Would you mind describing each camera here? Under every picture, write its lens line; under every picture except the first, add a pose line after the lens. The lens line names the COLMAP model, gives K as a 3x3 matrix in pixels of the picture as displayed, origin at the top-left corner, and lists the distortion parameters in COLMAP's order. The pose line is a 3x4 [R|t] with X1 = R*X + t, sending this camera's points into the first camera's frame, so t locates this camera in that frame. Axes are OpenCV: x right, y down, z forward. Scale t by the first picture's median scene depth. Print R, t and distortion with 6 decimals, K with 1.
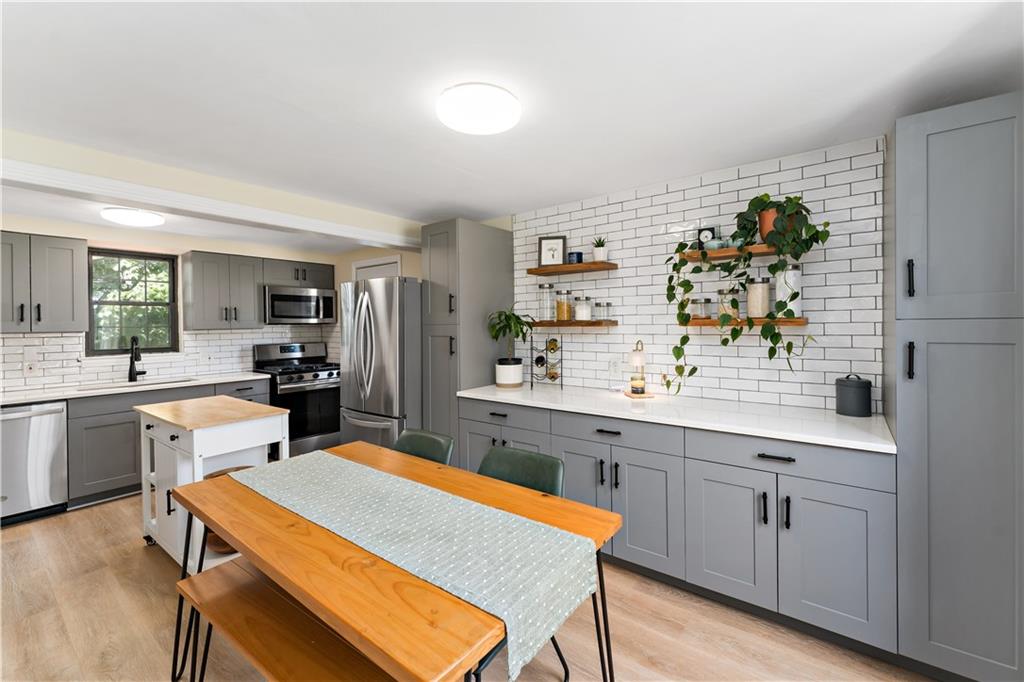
lens RADIAL K [[434.8, 0, 518.4], [0, 434.8, 326.6], [0, 0, 1]] dist [-0.000750, -0.000048]
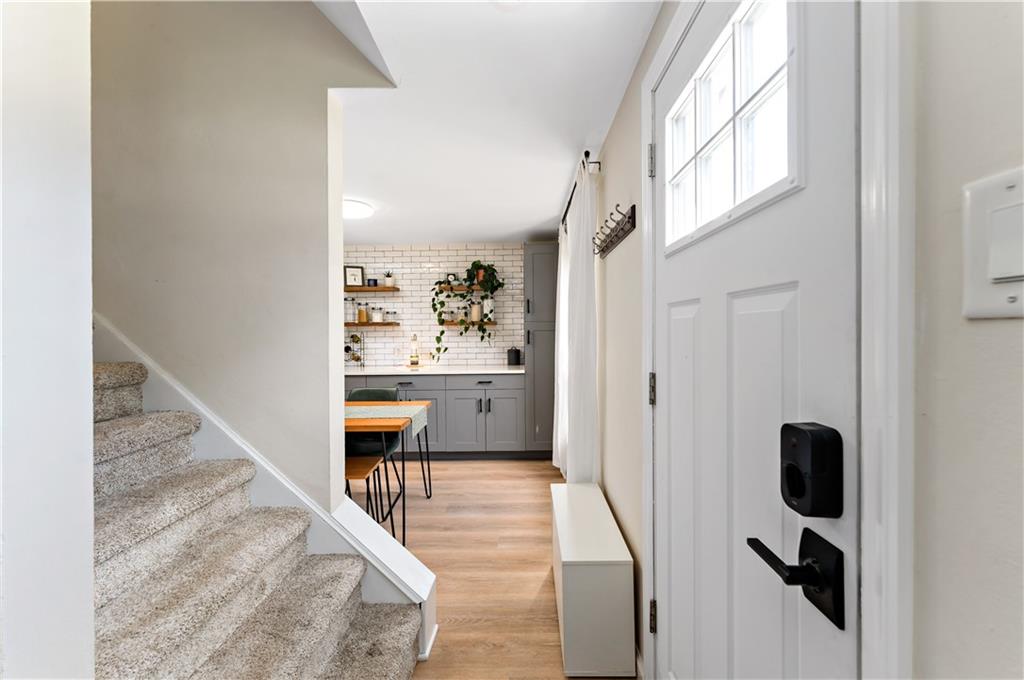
lens RADIAL K [[434.8, 0, 518.4], [0, 434.8, 325.6], [0, 0, 1]] dist [-0.000750, -0.000048]
pose [[0.806142, 0.006597, 0.591685, -0.457458], [0.004334, 0.999845, -0.017053, 0.032307], [-0.591706, 0.016311, 0.805989, -0.701648]]
